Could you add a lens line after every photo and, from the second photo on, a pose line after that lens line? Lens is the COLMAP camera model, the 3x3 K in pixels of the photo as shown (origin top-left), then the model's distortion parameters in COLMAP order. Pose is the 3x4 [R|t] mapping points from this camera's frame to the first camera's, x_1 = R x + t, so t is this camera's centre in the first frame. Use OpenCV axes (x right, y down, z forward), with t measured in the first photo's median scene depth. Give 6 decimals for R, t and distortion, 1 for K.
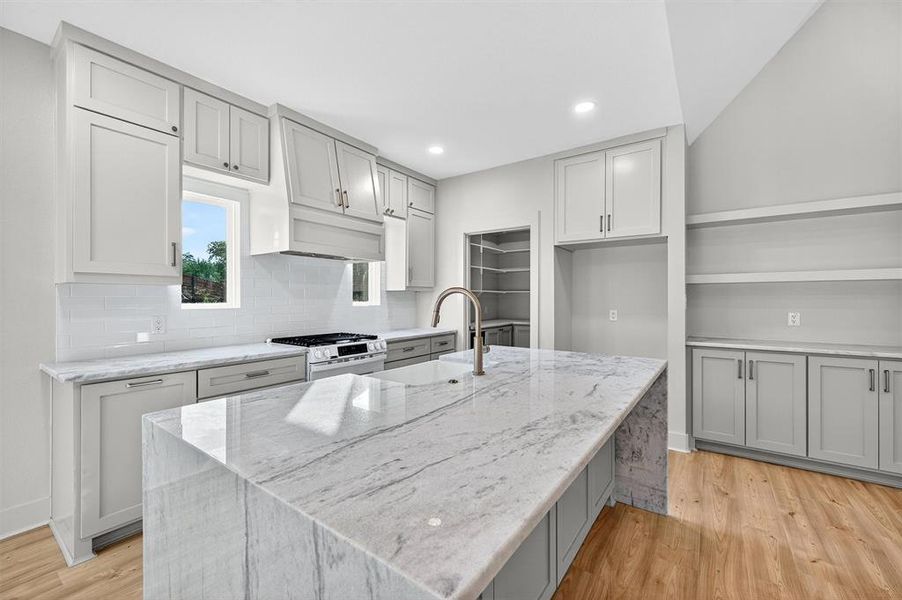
lens RADIAL K [[366.0, 0, 451.4], [0, 366.0, 297.3], [0, 0, 1]] dist [-0.000861, -0.000172]
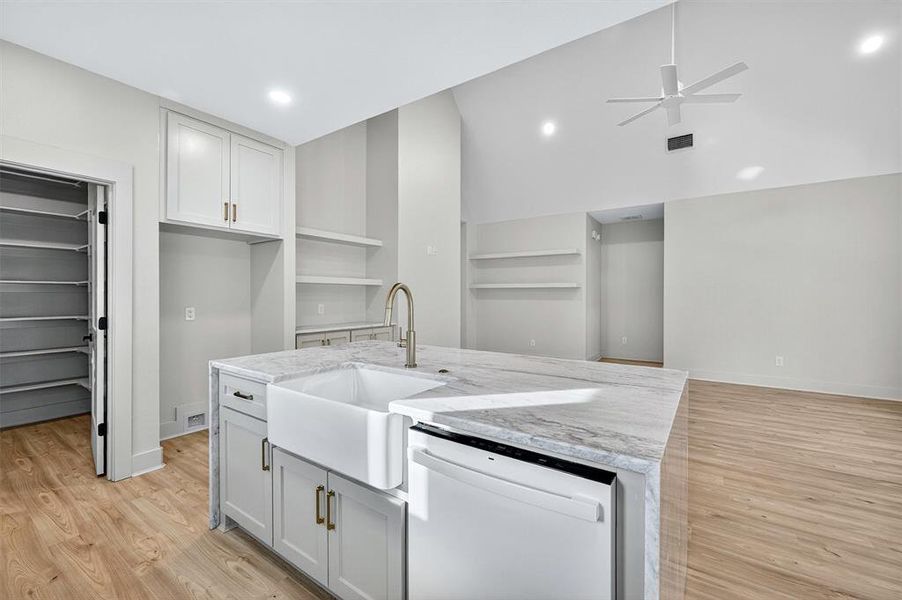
lens RADIAL K [[366.0, 0, 451.4], [0, 366.0, 297.3], [0, 0, 1]] dist [-0.000861, -0.000172]
pose [[-0.021727, -0.006095, 0.999745, -0.561916], [-0.009628, 0.999936, 0.005887, -0.001041], [-0.999718, -0.009498, -0.021784, 0.517696]]
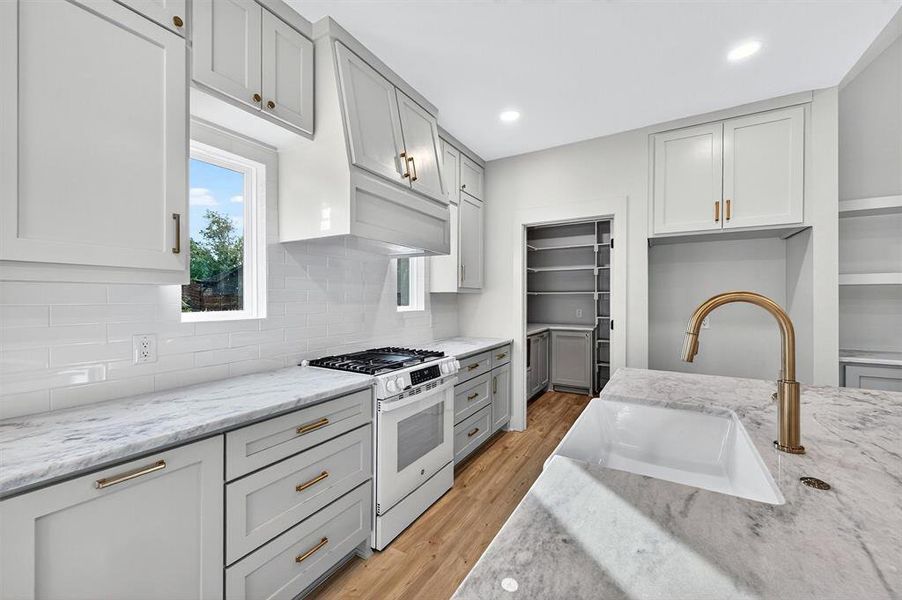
lens RADIAL K [[351.0, 0, 451.9], [0, 351.0, 299.0], [0, 0, 1]] dist [-0.000455, -0.000519]
pose [[0.997095, 0.000045, 0.076169, -0.266254], [-0.000403, 0.999989, 0.004693, -0.010139], [-0.076168, -0.004710, 0.997084, 0.296233]]
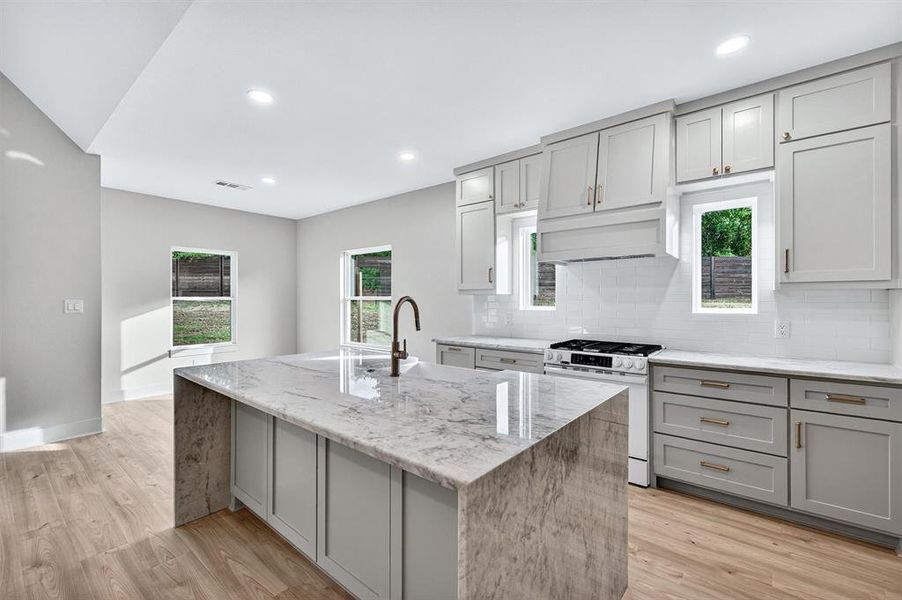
lens RADIAL K [[378.0, 0, 476.8], [0, 378.0, 309.6], [0, 0, 1]] dist [0.002886, 0.000045]
pose [[-0.034099, 0.024209, -0.999125, 0.668714], [0.006935, 0.999688, 0.023986, -0.007228], [0.999394, -0.006112, -0.034256, 0.738984]]
